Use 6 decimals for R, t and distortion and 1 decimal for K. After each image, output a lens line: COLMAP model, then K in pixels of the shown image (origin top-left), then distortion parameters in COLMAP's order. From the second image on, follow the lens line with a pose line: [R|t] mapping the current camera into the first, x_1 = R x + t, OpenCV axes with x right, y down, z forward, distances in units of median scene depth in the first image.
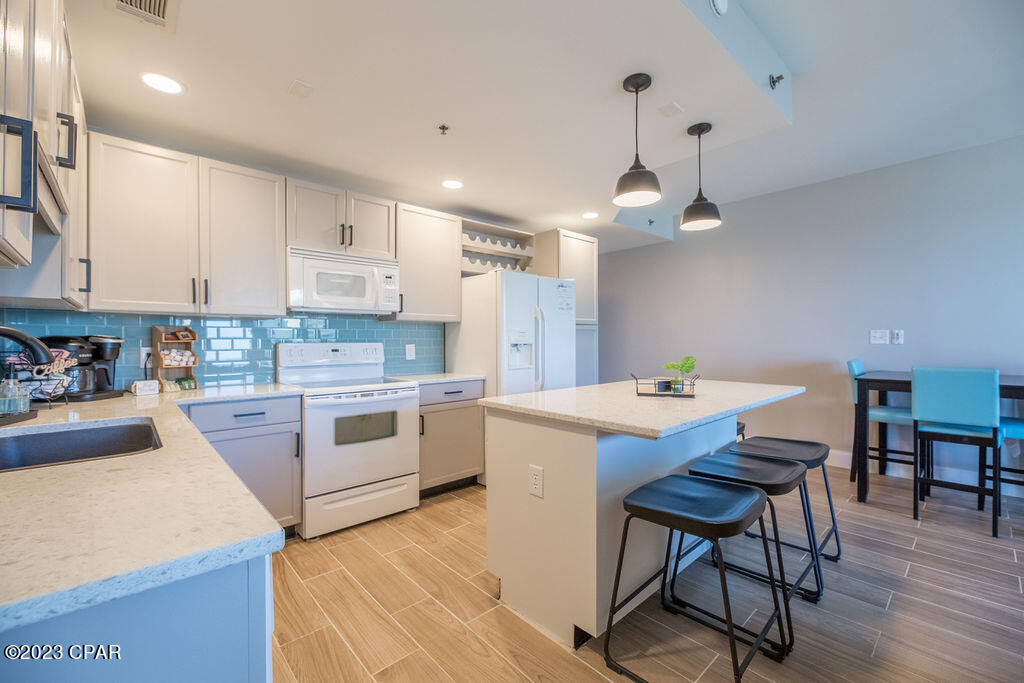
lens RADIAL K [[423.9, 0, 517.6], [0, 423.9, 344.9], [0, 0, 1]] dist [-0.003080, -0.001326]
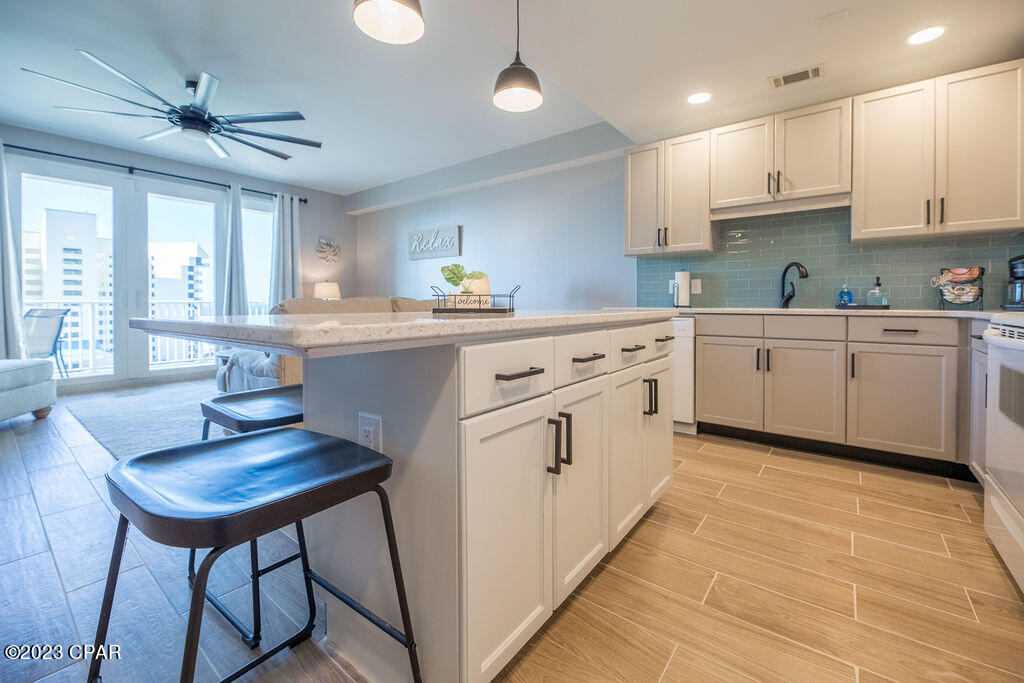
lens RADIAL K [[423.9, 0, 521.7], [0, 423.9, 307.8], [0, 0, 1]] dist [-0.003080, -0.001326]
pose [[-0.986229, 0.018566, -0.164339, 0.301385], [0.015430, 0.999674, 0.020336, 0.056109], [0.164663, 0.017520, -0.986194, 1.299018]]
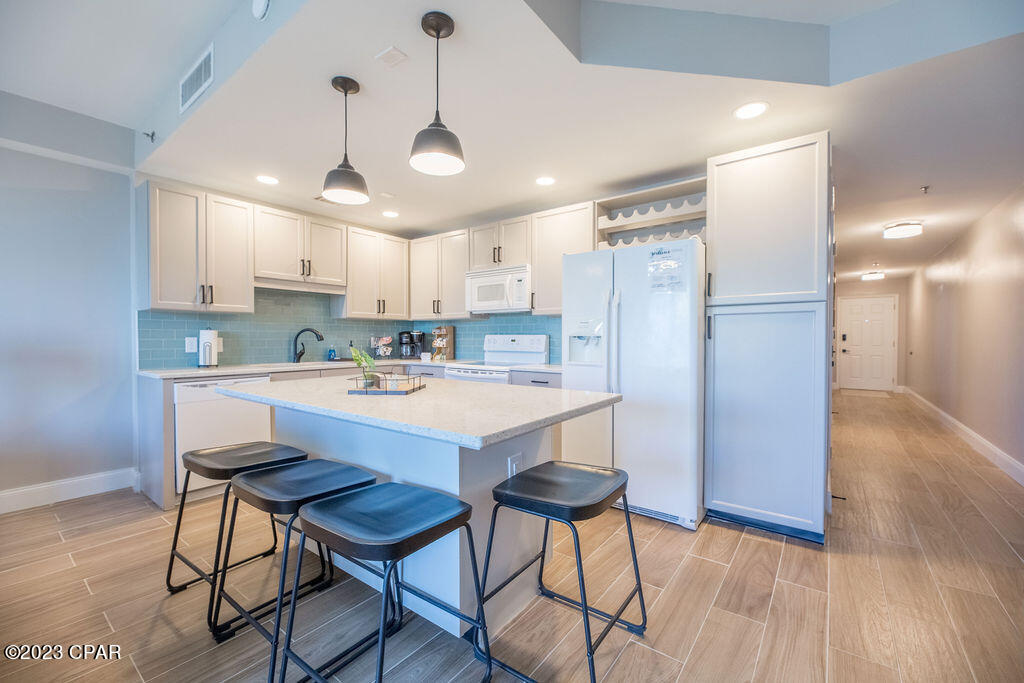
lens RADIAL K [[423.9, 0, 510.8], [0, 423.9, 343.1], [0, 0, 1]] dist [-0.003080, -0.001326]
pose [[0.169491, 0.024178, -0.985235, 0.944429], [-0.006768, 0.999704, 0.023369, -0.010454], [0.985508, 0.002707, 0.169605, 0.818601]]
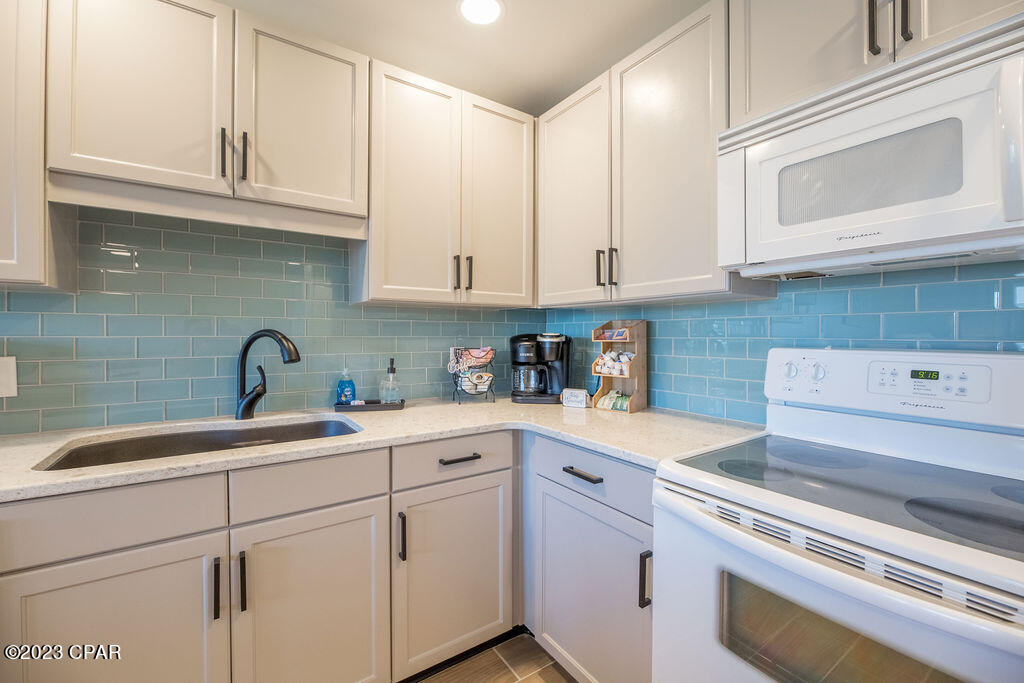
lens RADIAL K [[423.9, 0, 504.7], [0, 423.9, 336.6], [0, 0, 1]] dist [-0.003080, -0.001326]
pose [[-0.165240, 0.018359, -0.986083, -0.048373], [-0.004156, 0.999805, 0.019311, -0.023850], [0.986245, 0.007289, -0.165131, 0.776095]]
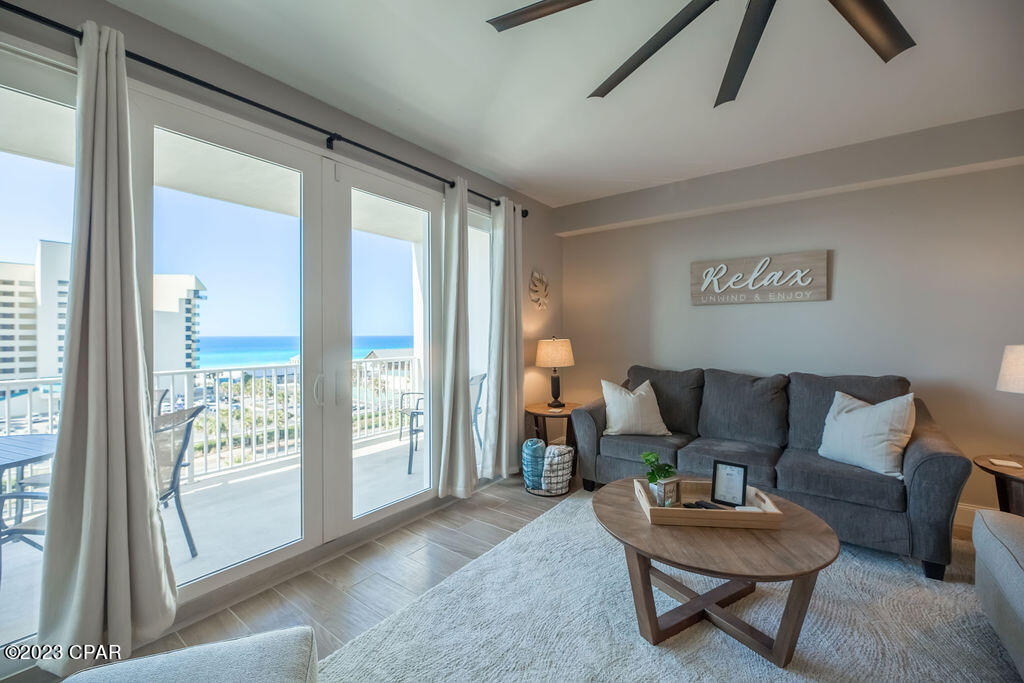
lens RADIAL K [[423.9, 0, 525.8], [0, 423.9, 331.6], [0, 0, 1]] dist [-0.003080, -0.001326]
pose [[-0.983937, 0.017508, -0.177658, 1.256178], [0.017608, 0.999844, 0.001011, -0.071524], [0.177648, -0.002134, -0.984092, 0.371356]]
